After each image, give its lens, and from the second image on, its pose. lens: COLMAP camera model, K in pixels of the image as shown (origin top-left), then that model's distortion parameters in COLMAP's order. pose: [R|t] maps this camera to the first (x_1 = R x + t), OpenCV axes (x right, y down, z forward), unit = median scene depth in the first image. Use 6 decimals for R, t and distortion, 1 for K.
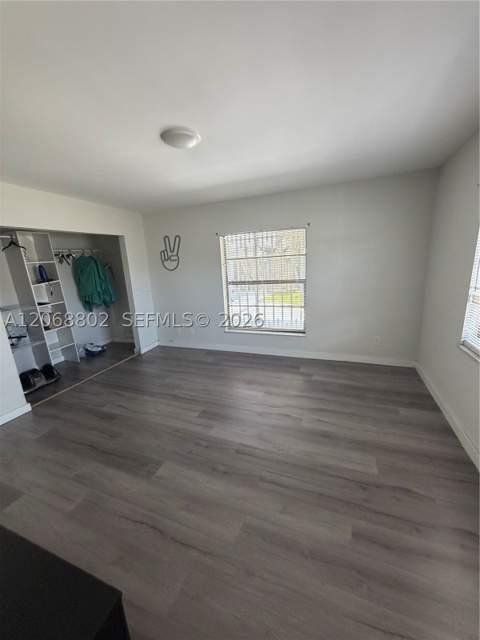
lens RADIAL K [[253.7, 0, 238.7], [0, 253.7, 318.2], [0, 0, 1]] dist [-0.001394, 0.000703]
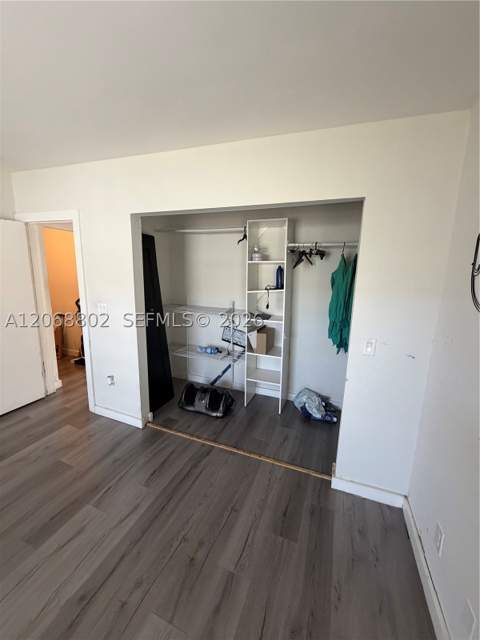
lens RADIAL K [[253.7, 0, 238.7], [0, 253.7, 318.2], [0, 0, 1]] dist [-0.001394, 0.000703]
pose [[-0.004410, 0.233081, -0.972447, -0.073206], [-0.247780, 0.941877, 0.226877, -0.292692], [0.968806, 0.241953, 0.053599, 1.274866]]
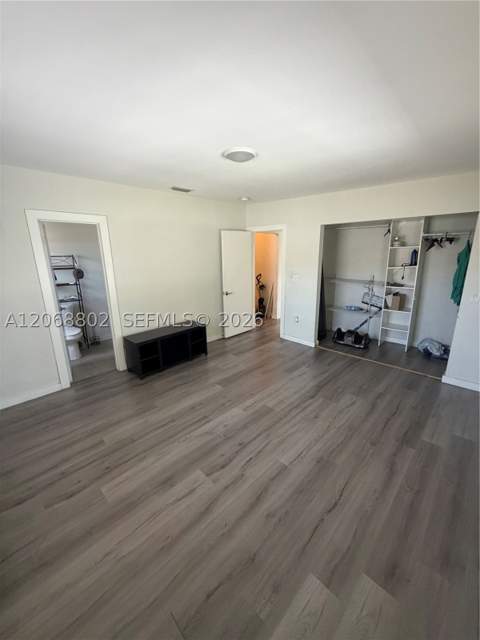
lens RADIAL K [[253.7, 0, 238.7], [0, 253.7, 318.2], [0, 0, 1]] dist [-0.001394, 0.000703]
pose [[-0.394029, 0.293378, -0.871017, 0.686327], [-0.167295, 0.908962, 0.381839, -0.328997], [0.903744, 0.296172, -0.309077, 1.087596]]
